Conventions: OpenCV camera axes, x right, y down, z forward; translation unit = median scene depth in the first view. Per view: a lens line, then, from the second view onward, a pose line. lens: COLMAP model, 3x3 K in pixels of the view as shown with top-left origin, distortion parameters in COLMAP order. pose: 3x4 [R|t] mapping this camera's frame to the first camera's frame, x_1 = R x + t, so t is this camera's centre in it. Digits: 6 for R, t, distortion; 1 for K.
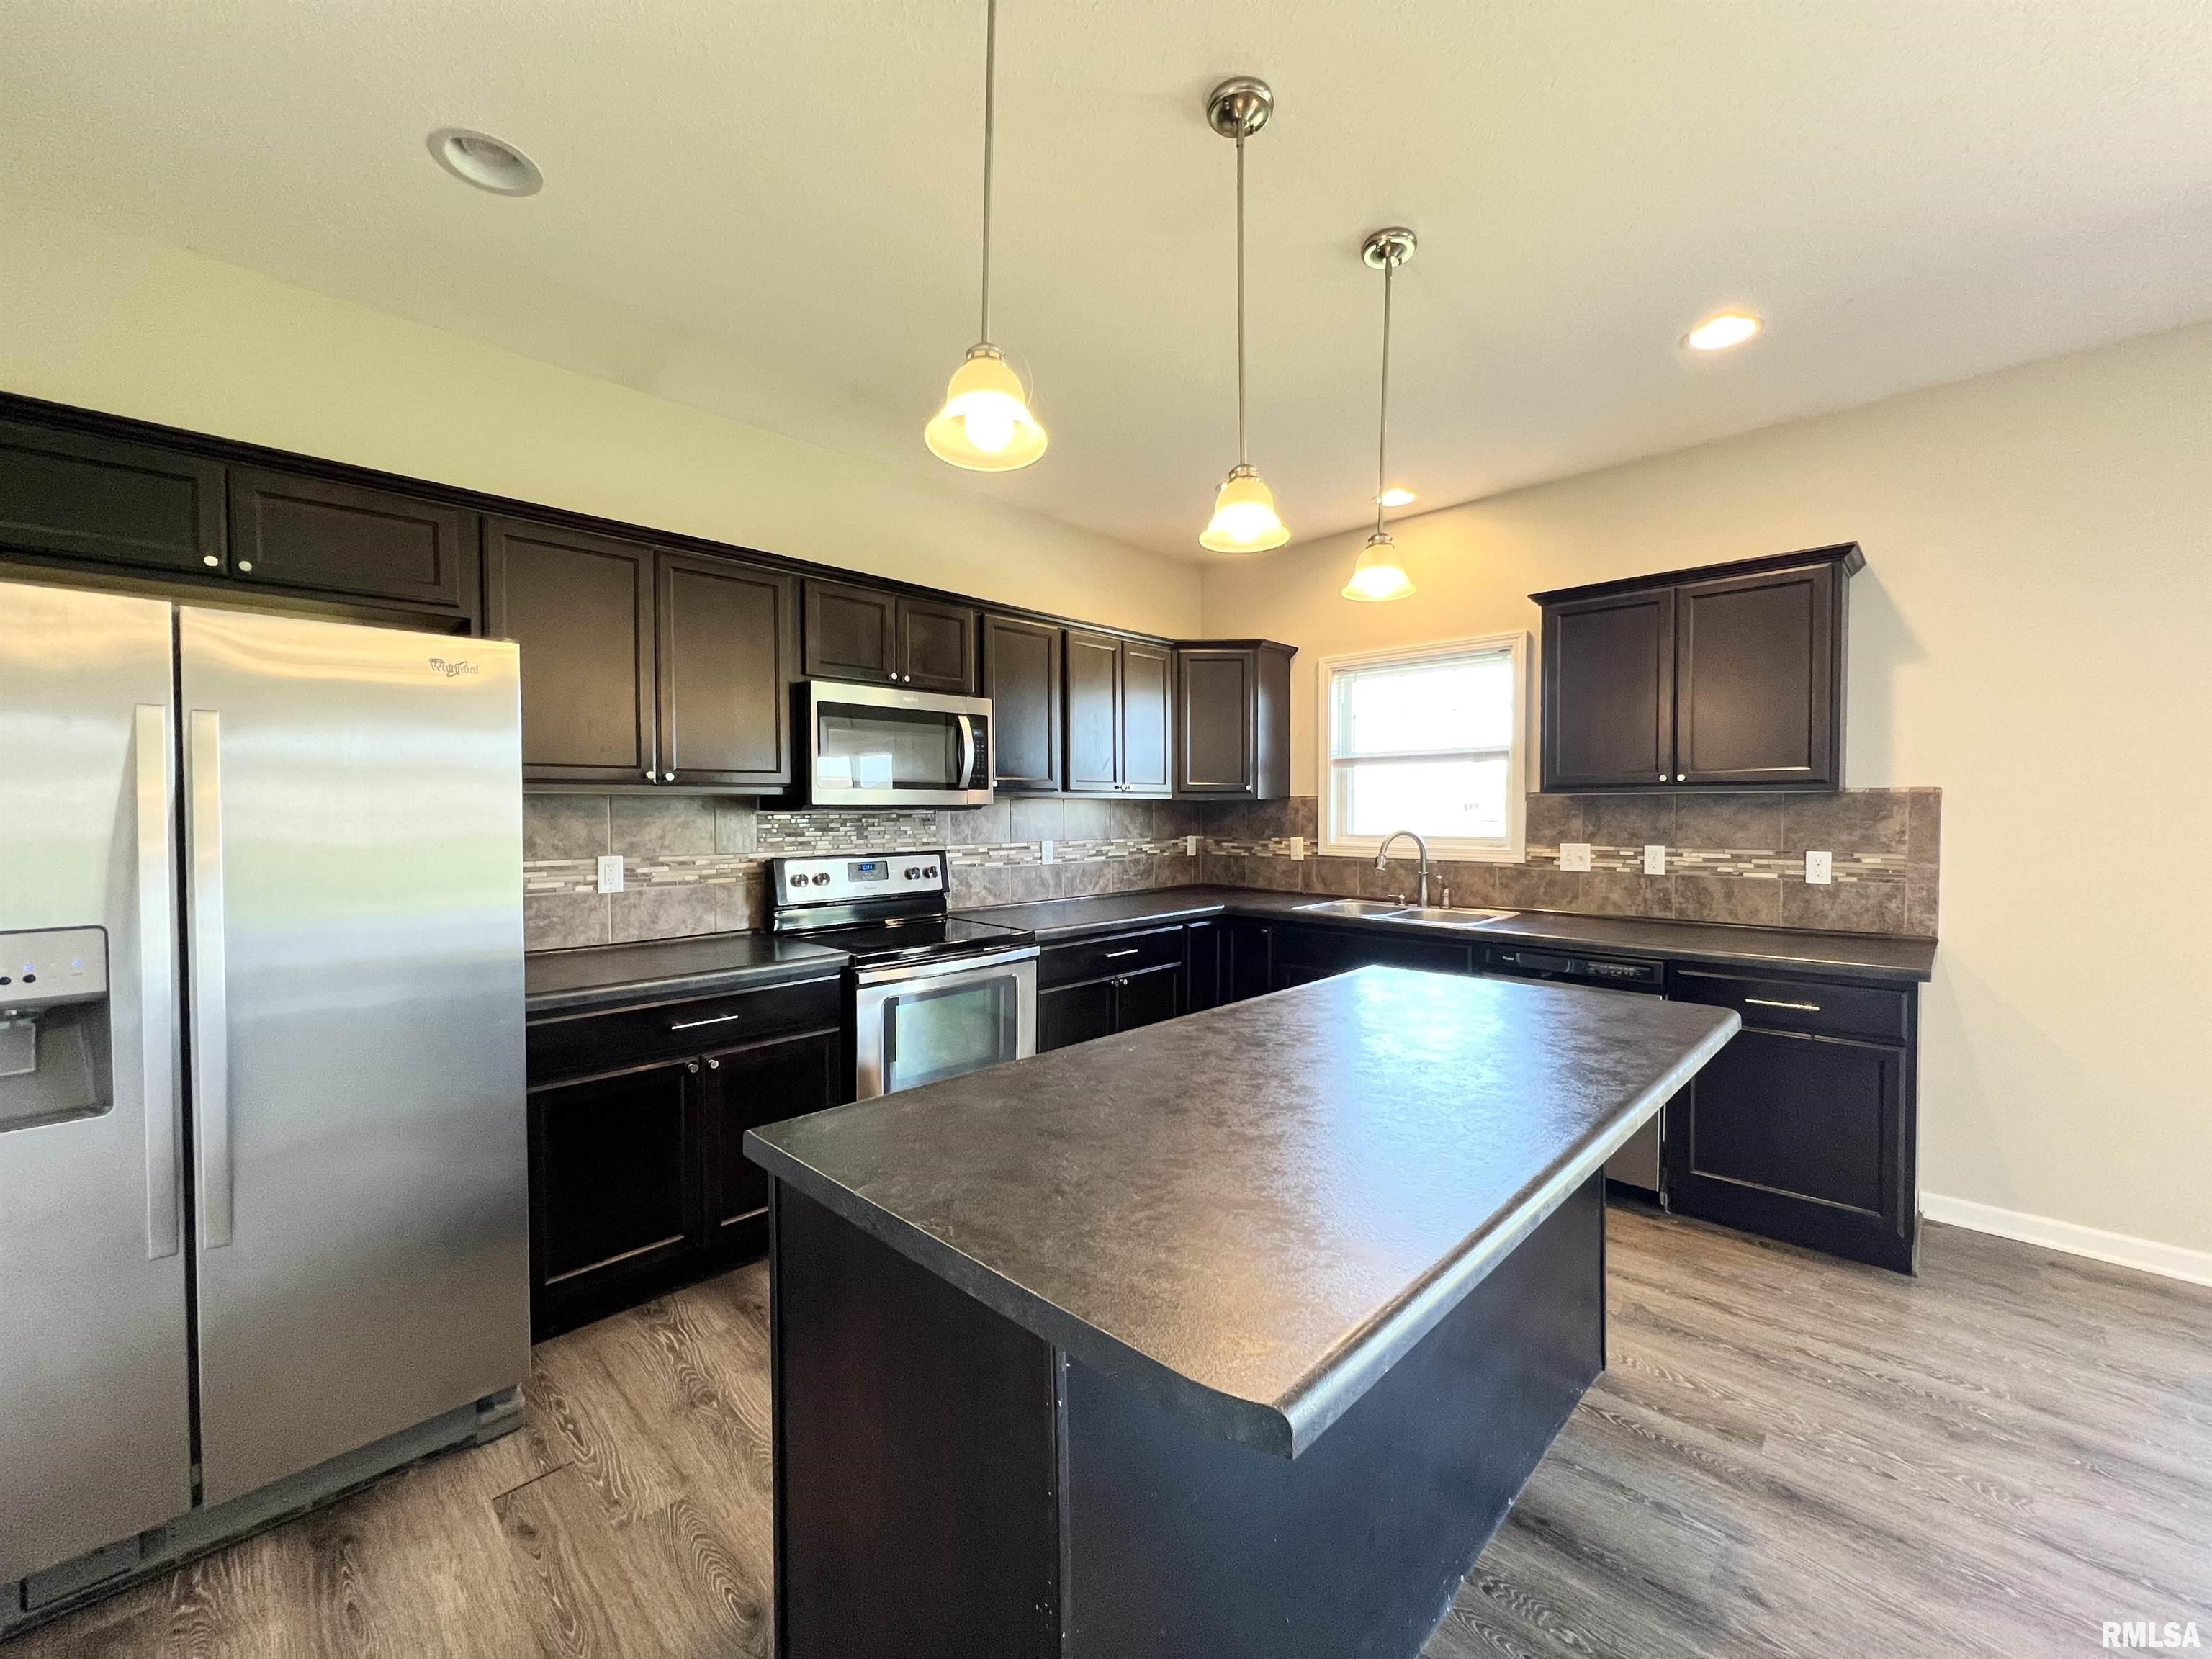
lens RADIAL K [[882.8, 0, 1100.9], [0, 882.8, 829.0], [0, 0, 1]] dist [-0.002225, -0.000198]
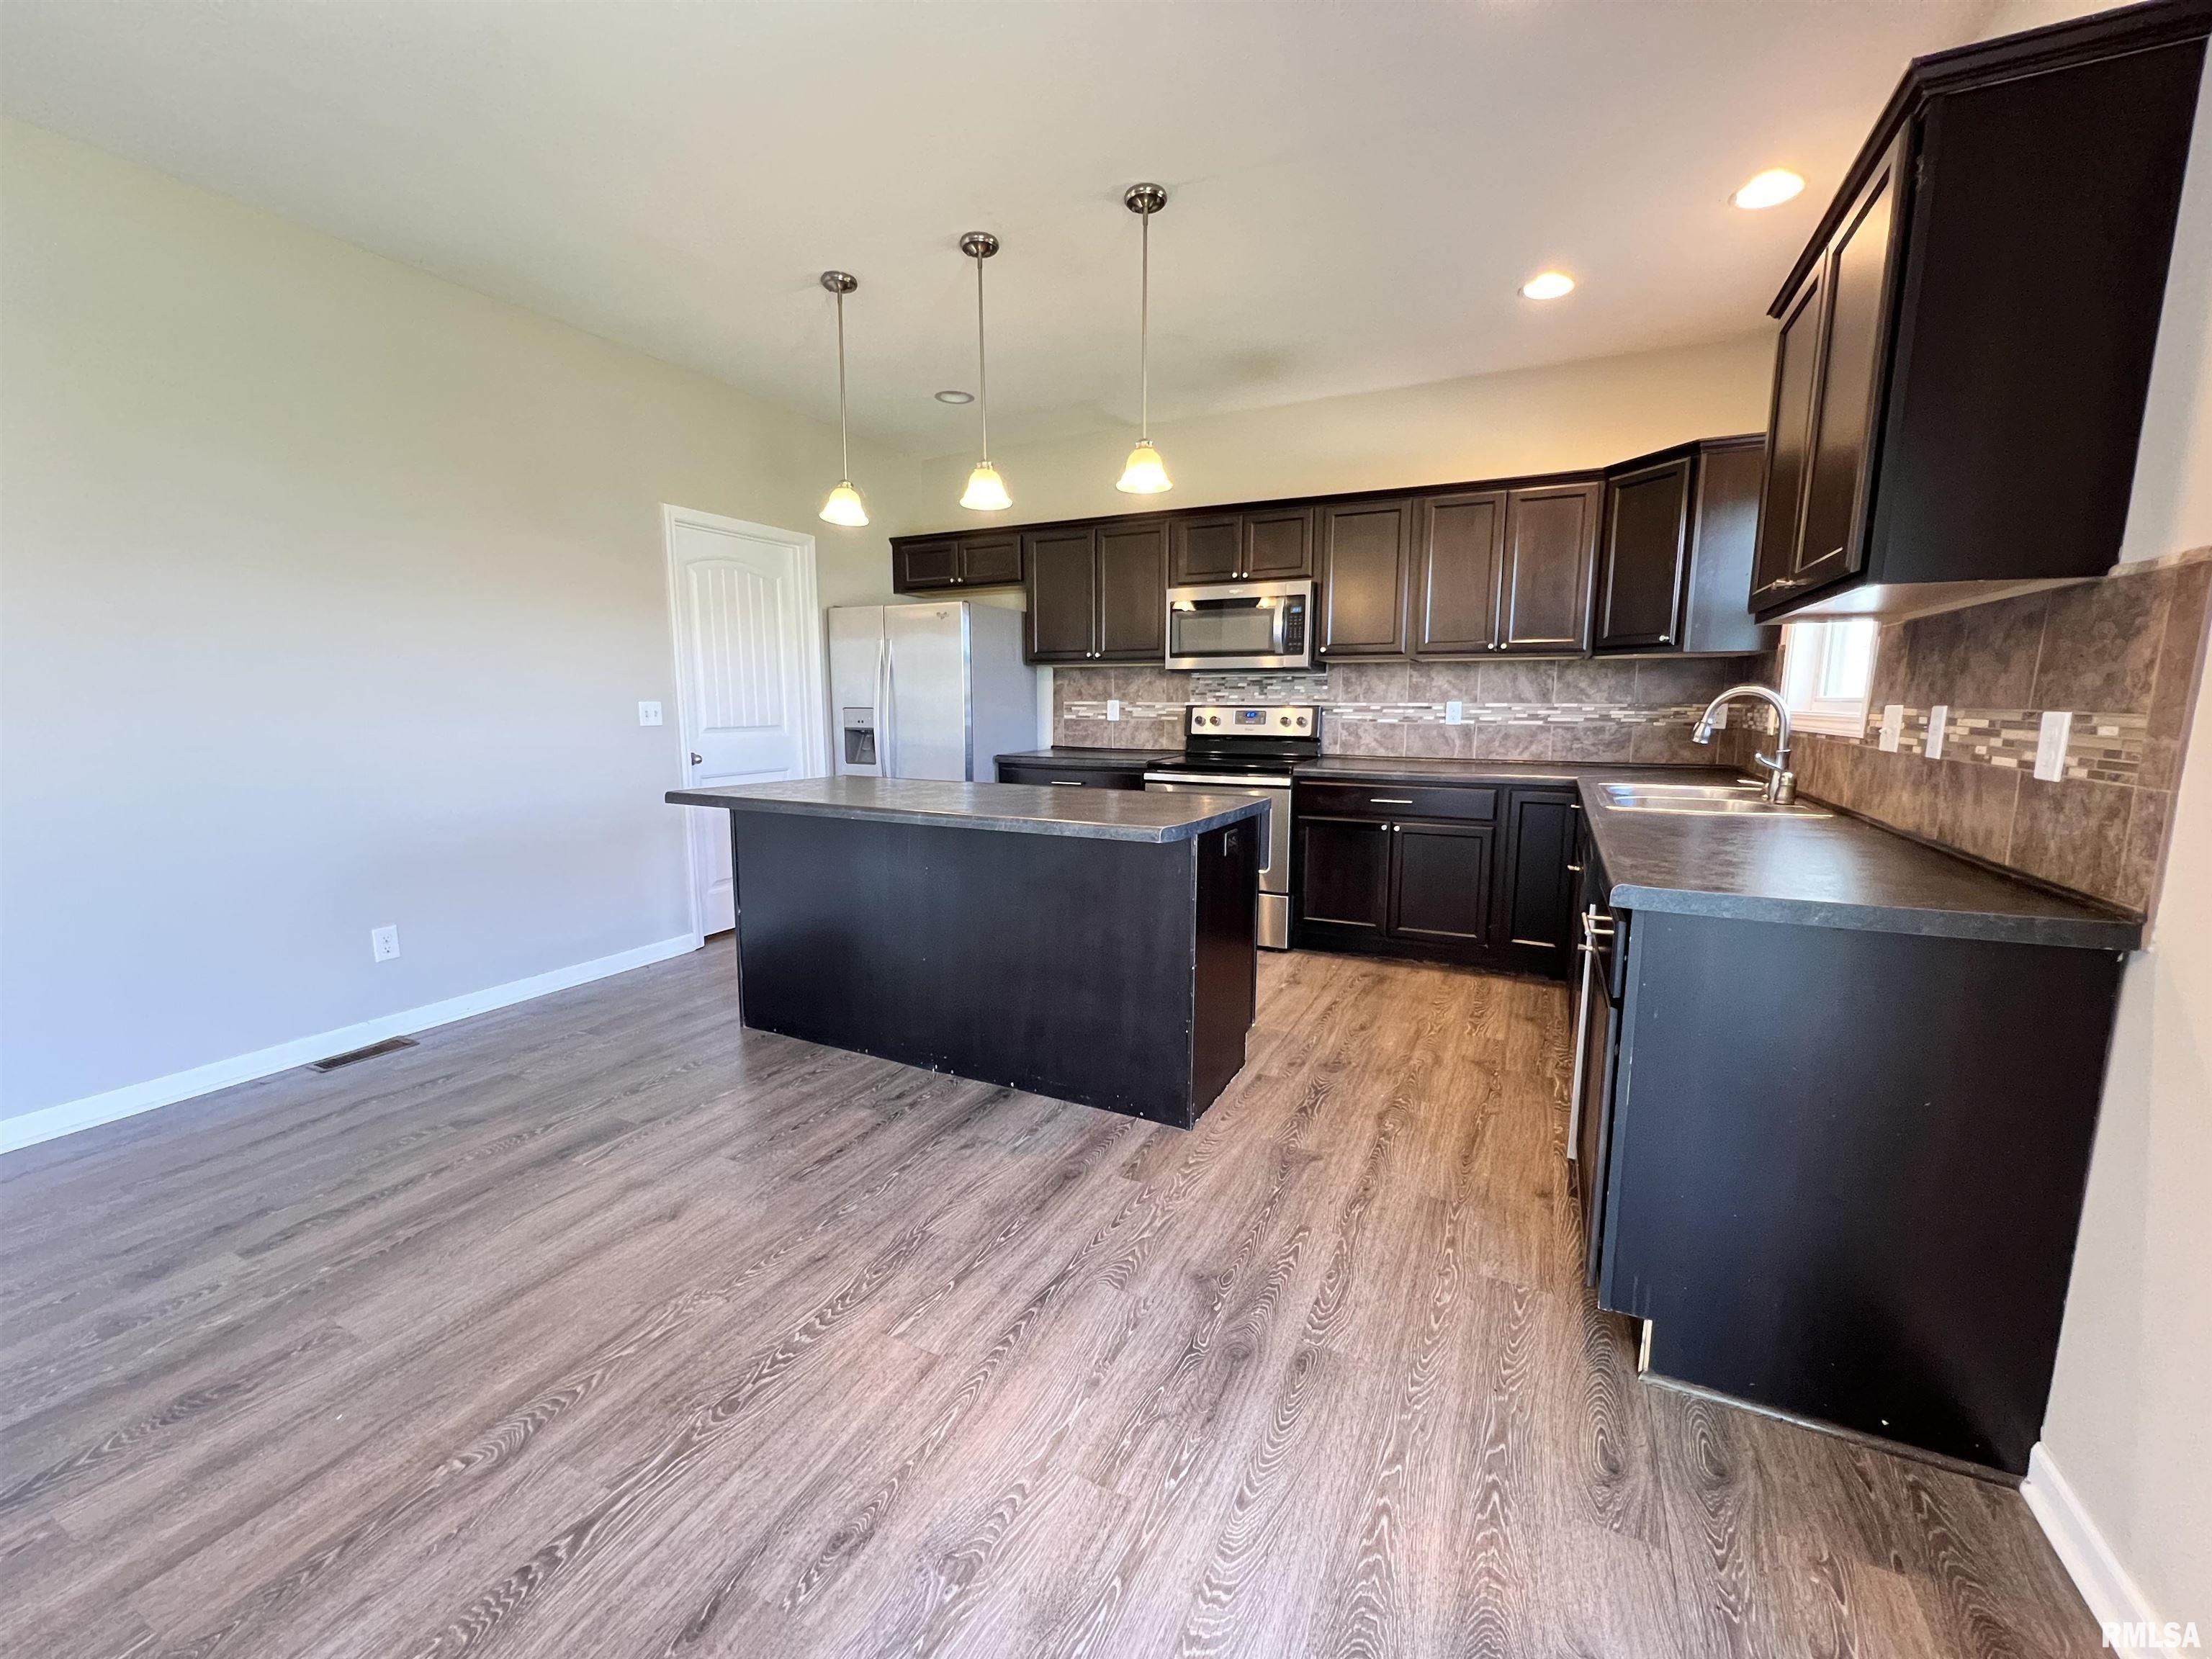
lens RADIAL K [[882.8, 0, 1094.3], [0, 882.8, 829.4], [0, 0, 1]] dist [-0.002225, -0.000198]
pose [[0.304115, 0.143042, -0.941835, 1.071985], [-0.024022, 0.989500, 0.142524, 0.032013], [0.952332, -0.020718, 0.304358, 0.355764]]
